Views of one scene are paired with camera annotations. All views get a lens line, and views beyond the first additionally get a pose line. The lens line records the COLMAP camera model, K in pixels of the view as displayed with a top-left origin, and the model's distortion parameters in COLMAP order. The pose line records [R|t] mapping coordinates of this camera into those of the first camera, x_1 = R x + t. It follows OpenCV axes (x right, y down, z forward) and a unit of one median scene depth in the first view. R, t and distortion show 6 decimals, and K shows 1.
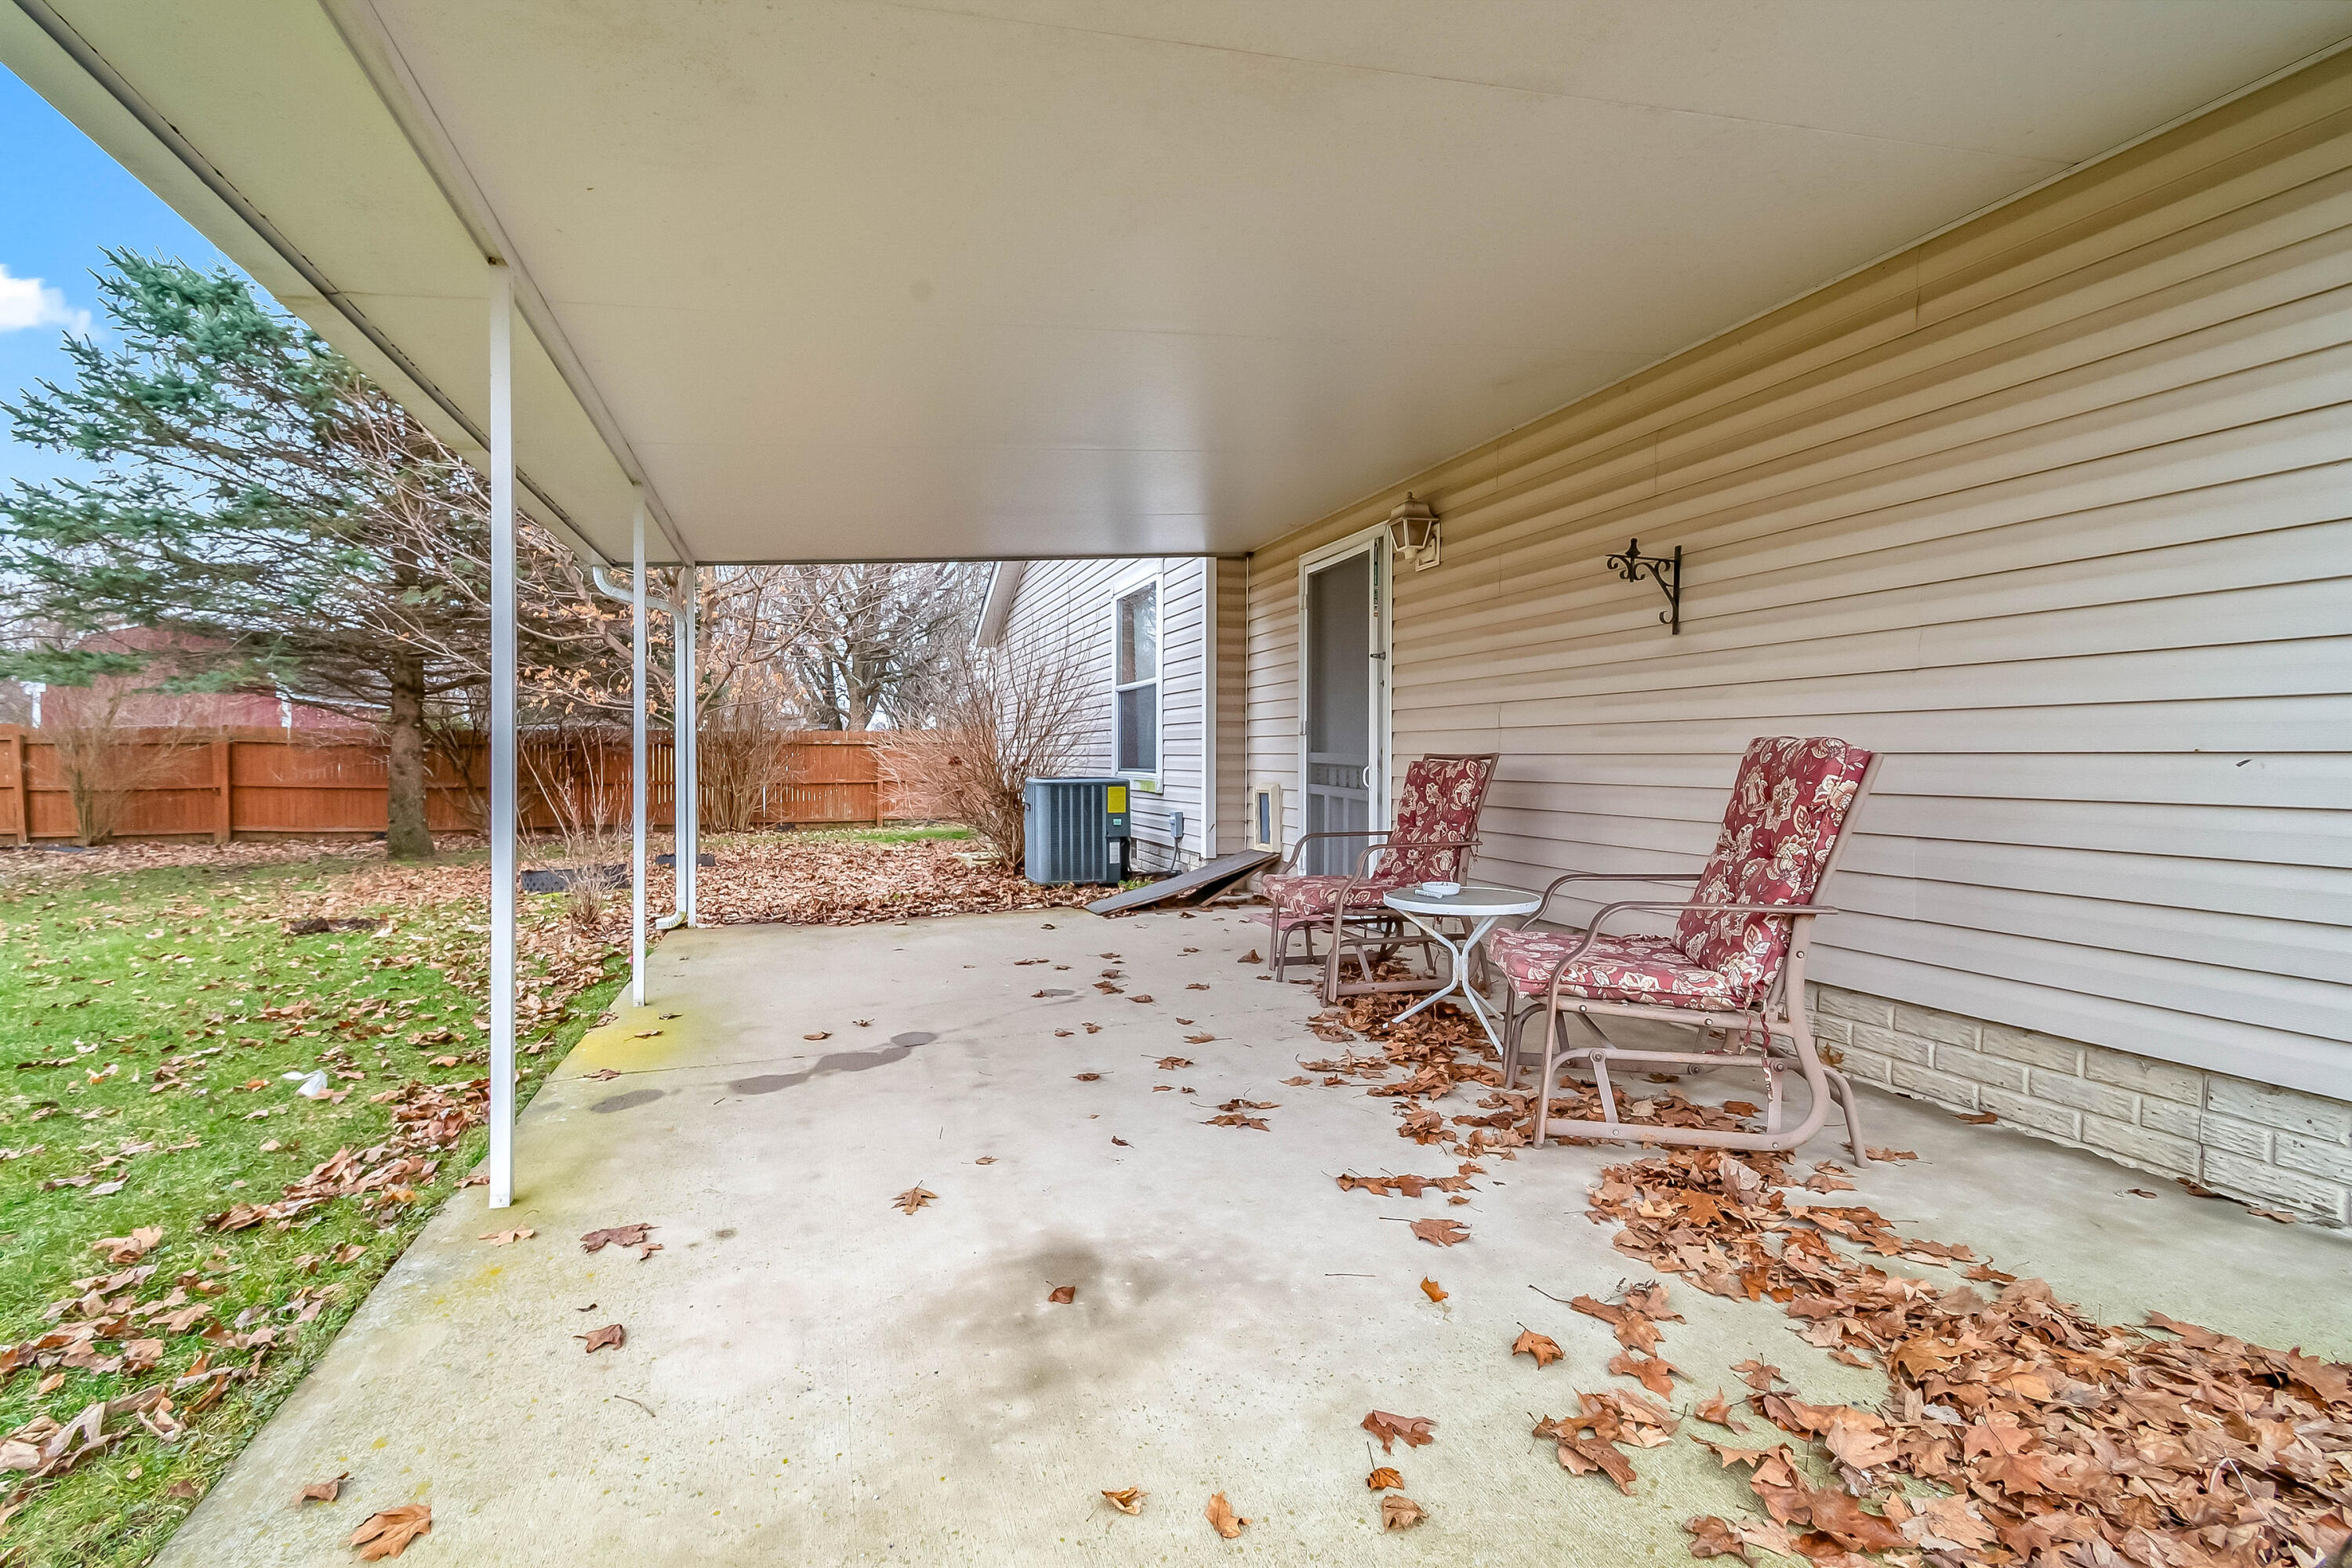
lens RADIAL K [[1042.2, 0, 1125.9], [0, 1042.2, 772.4], [0, 0, 1]] dist [0.007716, -0.006352]
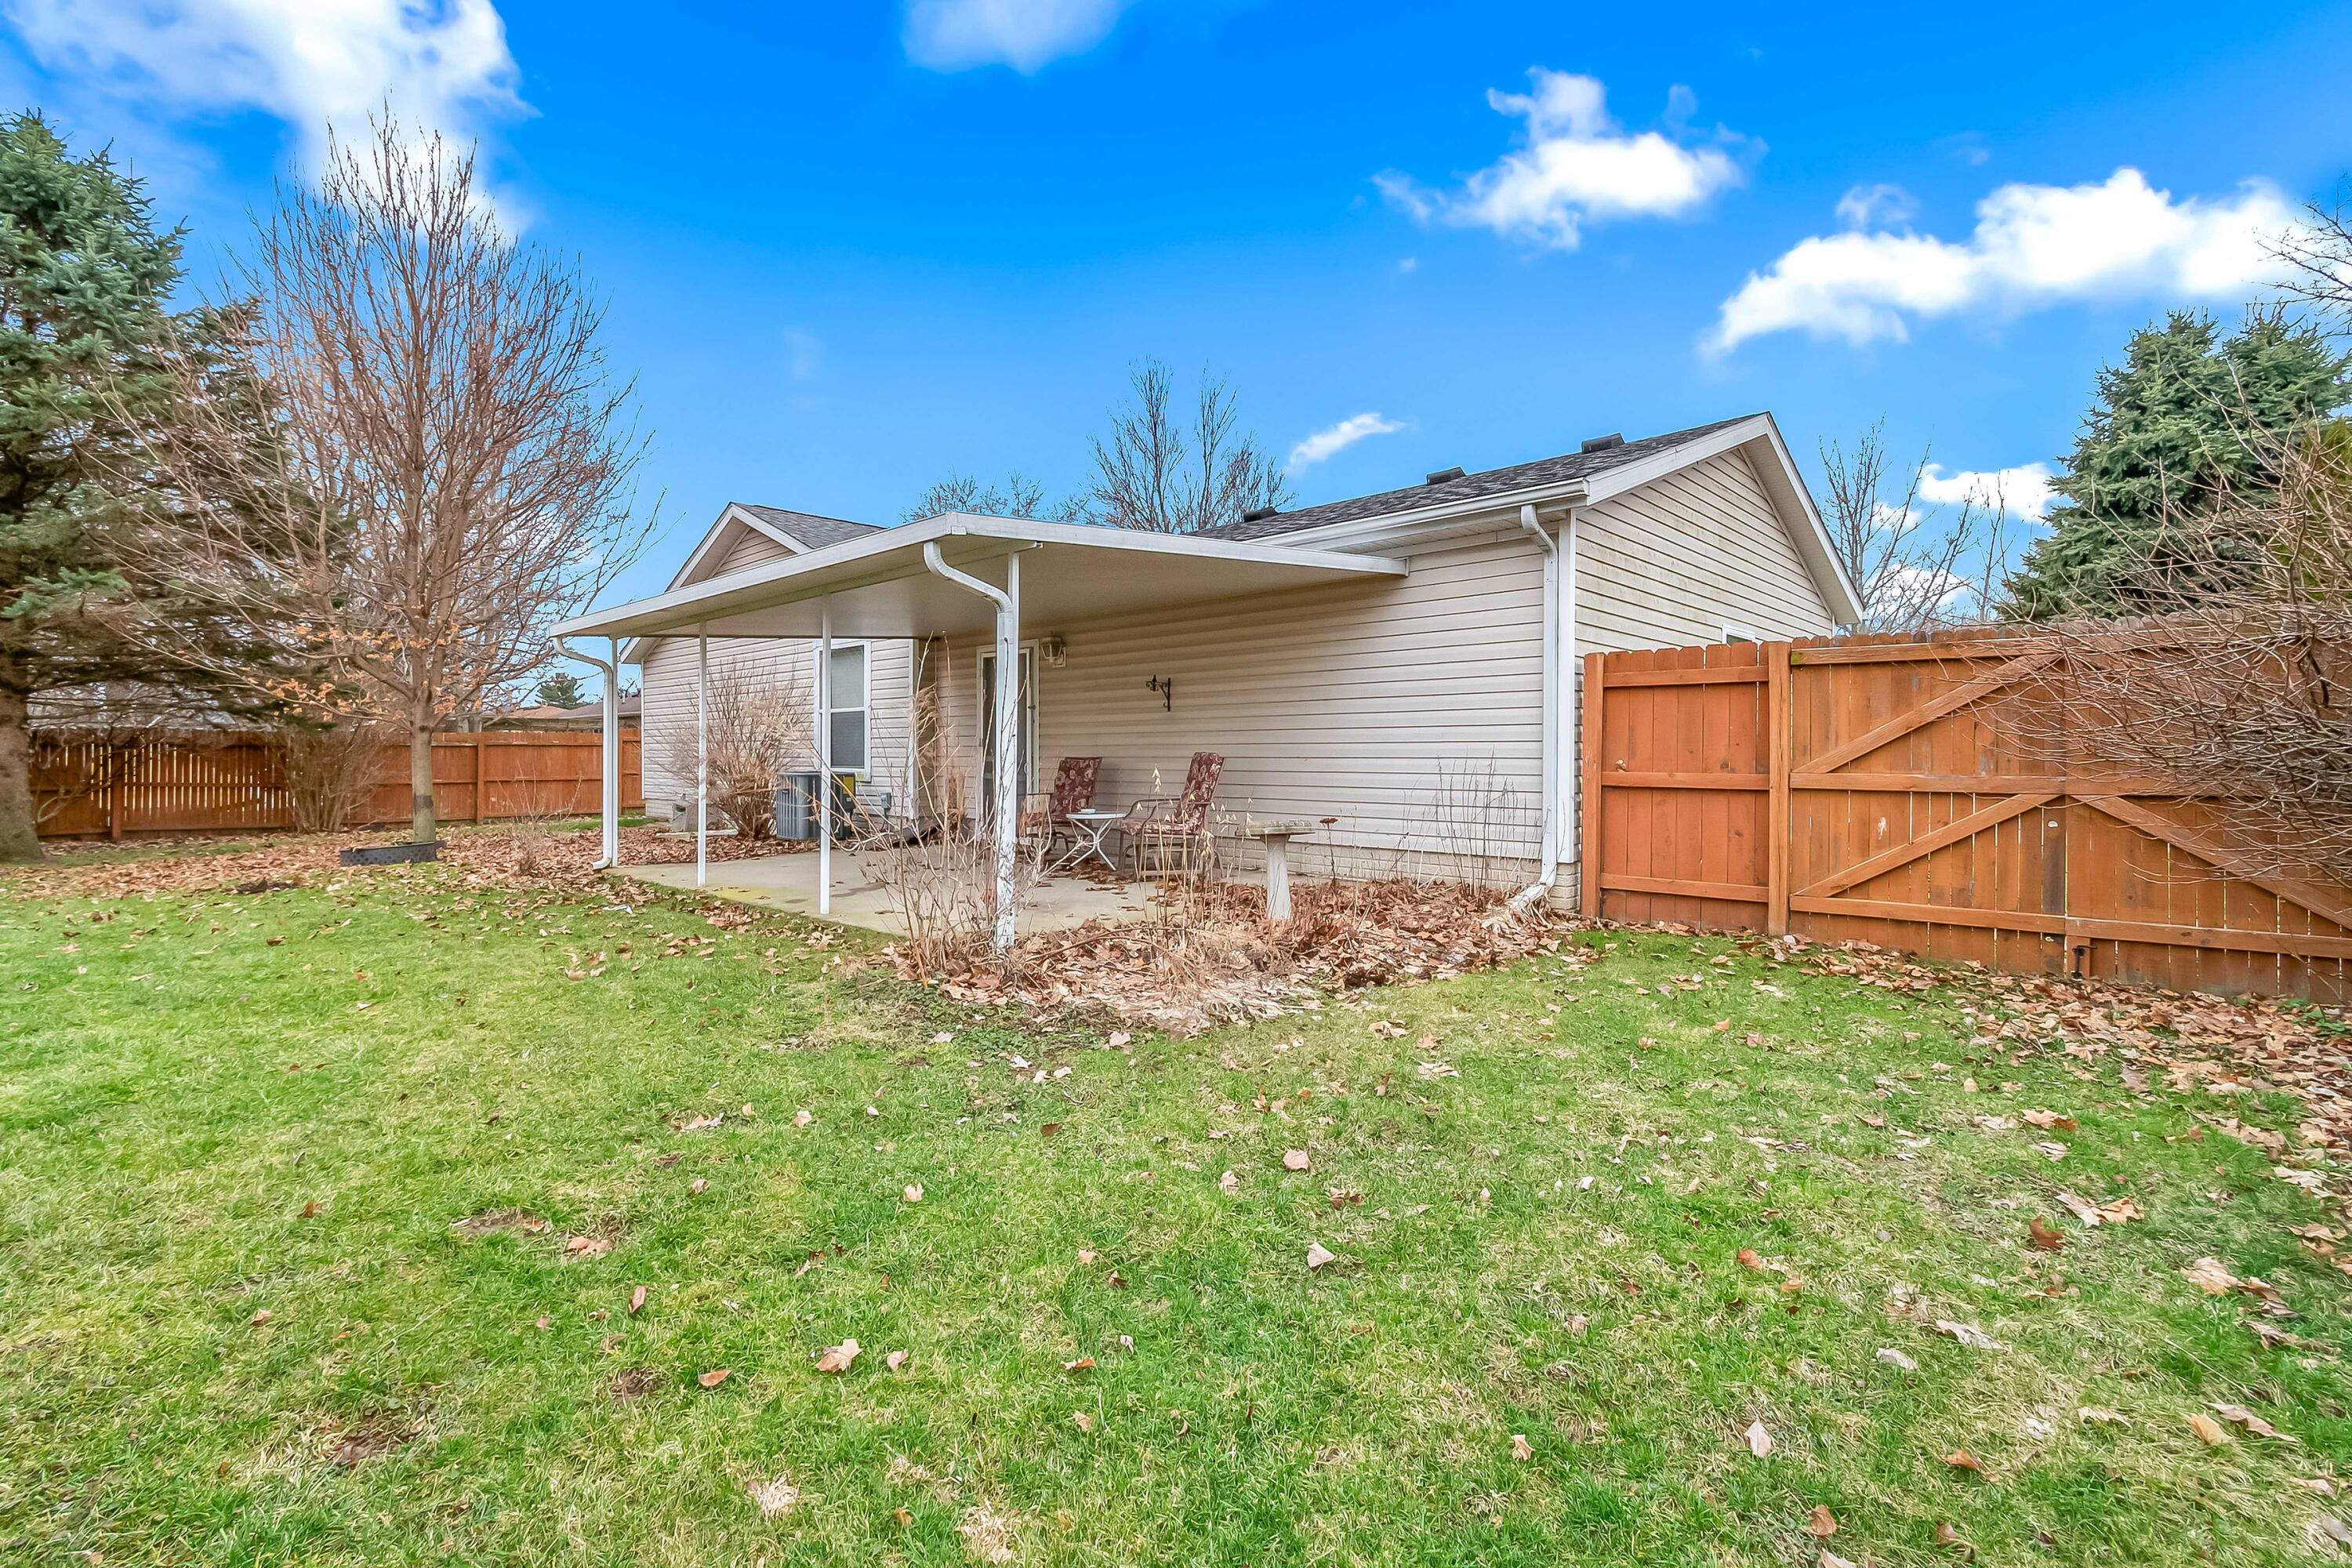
lens RADIAL K [[1042.2, 0, 1125.9], [0, 1042.2, 772.4], [0, 0, 1]] dist [0.007716, -0.006352]
pose [[0.887743, -0.007485, 0.460278, -0.556221], [0.007504, 0.999970, 0.001789, 0.010686], [-0.460278, 0.001866, 0.887773, -0.914475]]
